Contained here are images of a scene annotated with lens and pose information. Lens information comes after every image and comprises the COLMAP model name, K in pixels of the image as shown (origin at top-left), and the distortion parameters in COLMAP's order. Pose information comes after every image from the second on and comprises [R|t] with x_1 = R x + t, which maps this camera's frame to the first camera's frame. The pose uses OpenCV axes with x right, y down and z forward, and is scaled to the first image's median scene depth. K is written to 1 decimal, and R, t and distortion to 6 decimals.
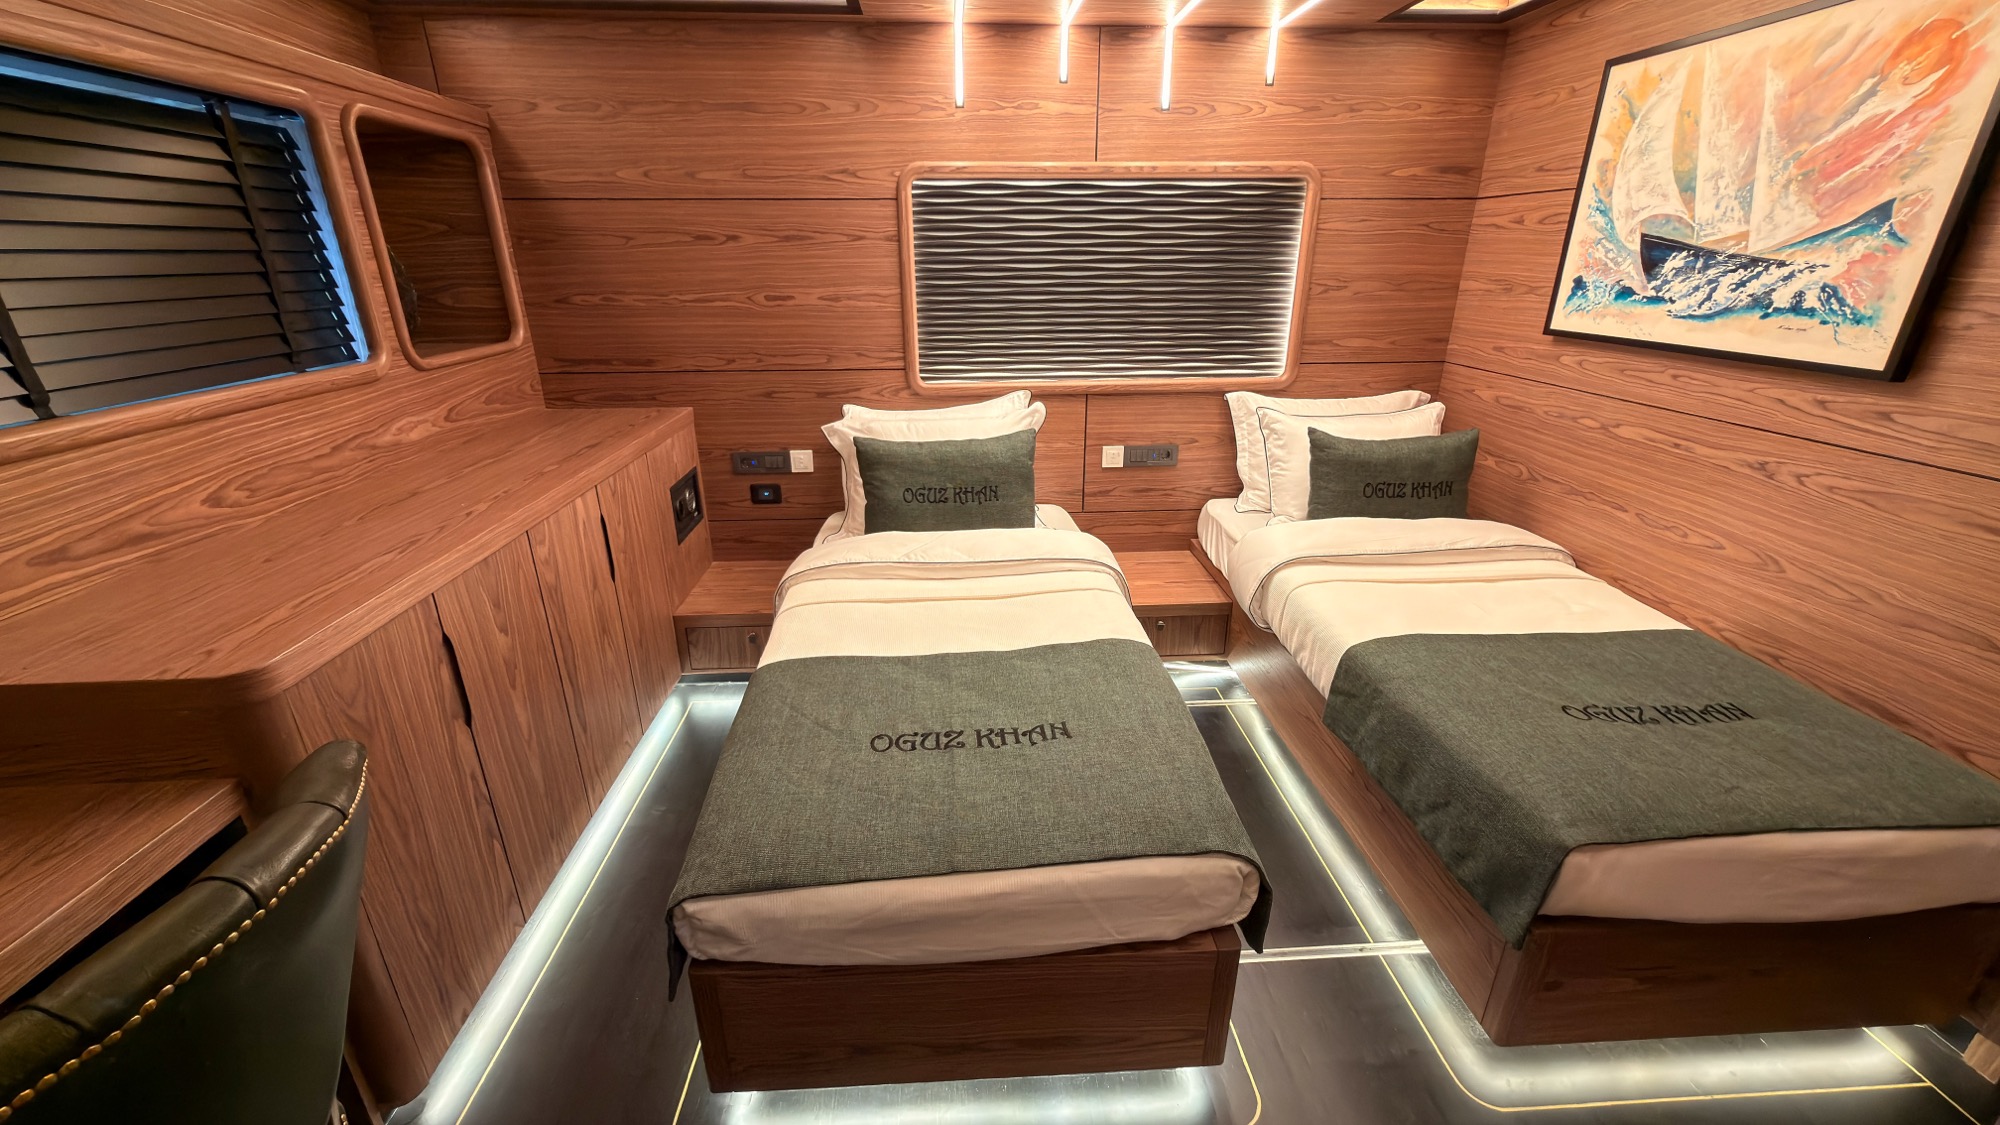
lens RADIAL K [[789.3, 0, 994.3], [0, 789.3, 556.6], [0, 0, 1]] dist [0.001243, 0.000980]
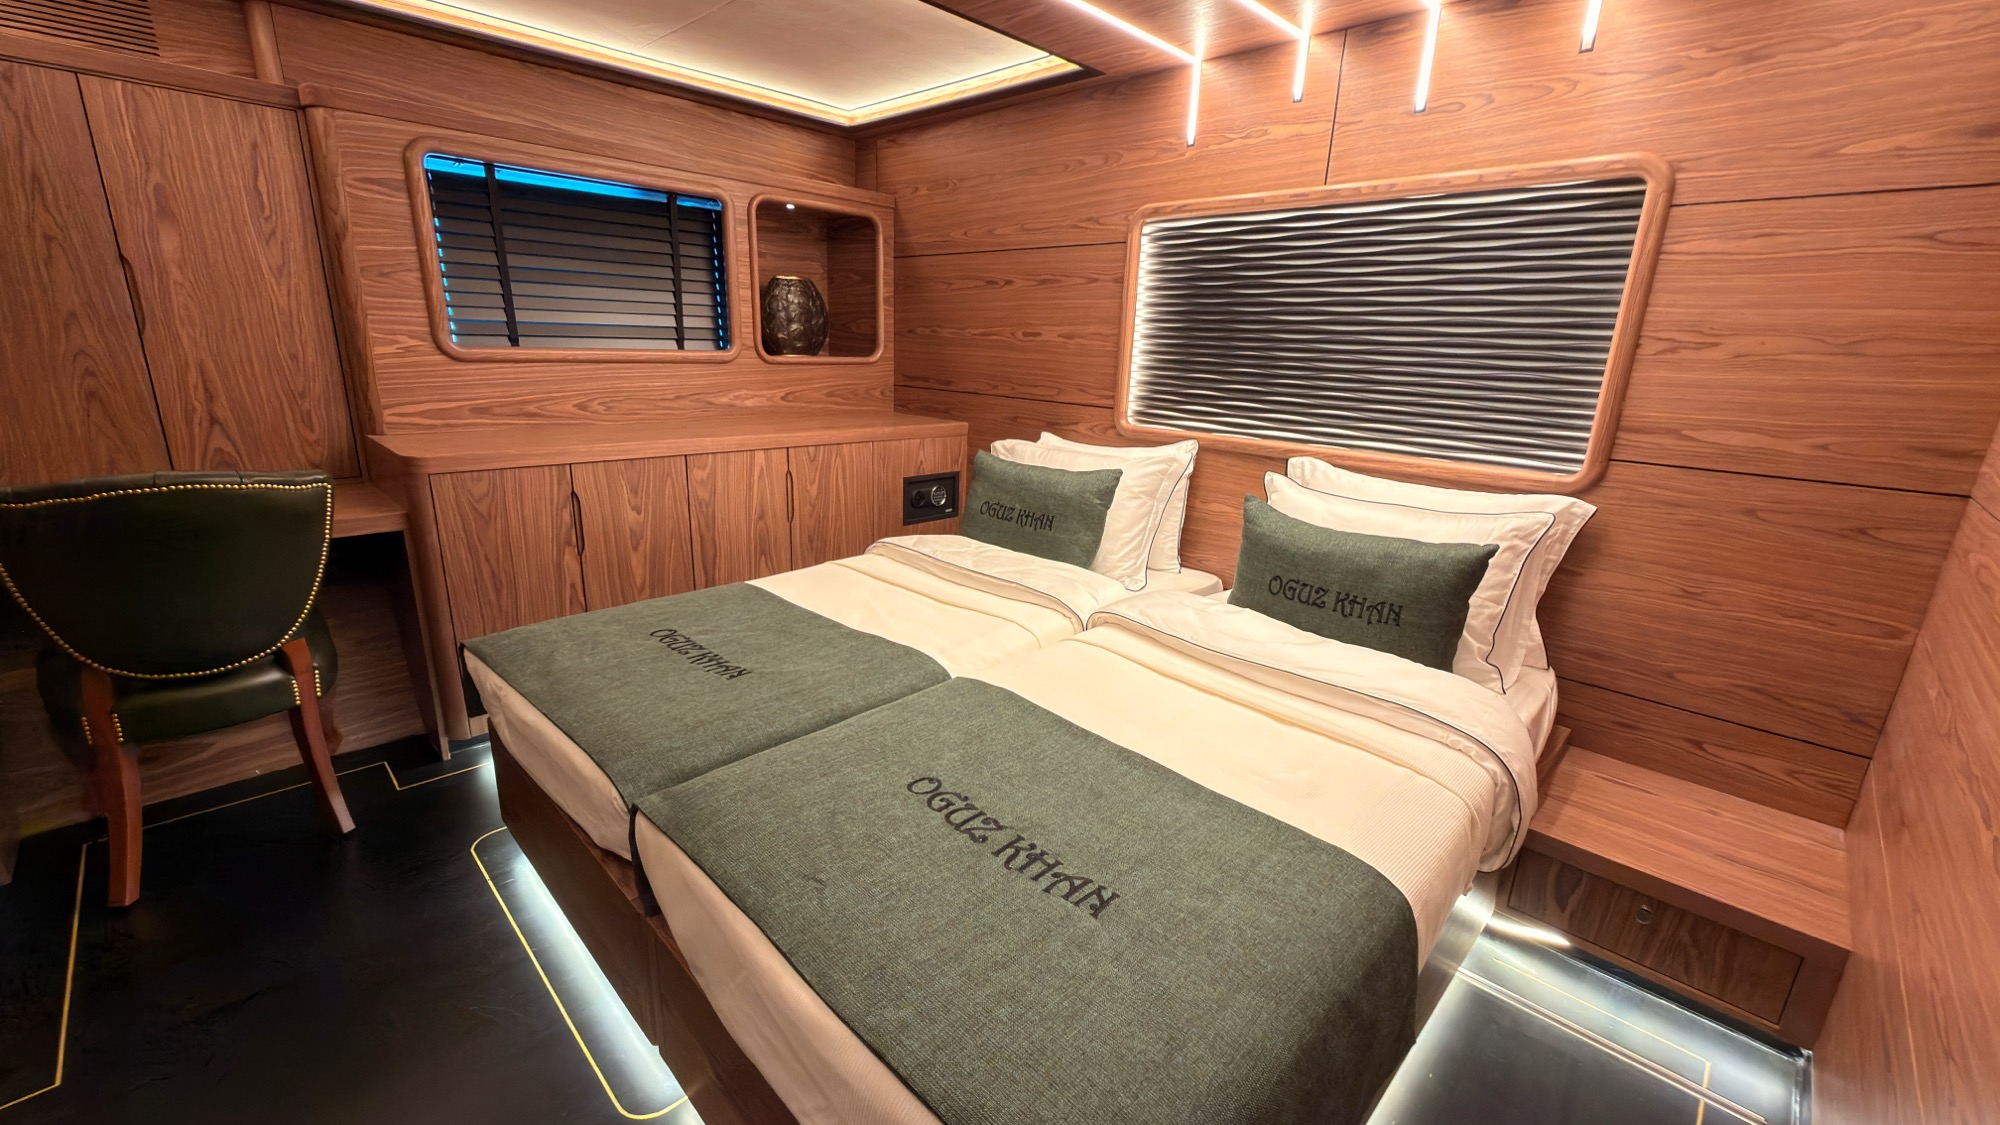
lens RADIAL K [[789.3, 0, 1002.7], [0, 789.3, 558.0], [0, 0, 1]] dist [0.001243, 0.000980]
pose [[0.674980, 0.225502, -0.702531, 0.581833], [-0.299147, 0.954022, 0.018812, -0.036070], [0.674472, 0.197463, 0.711404, 0.251373]]
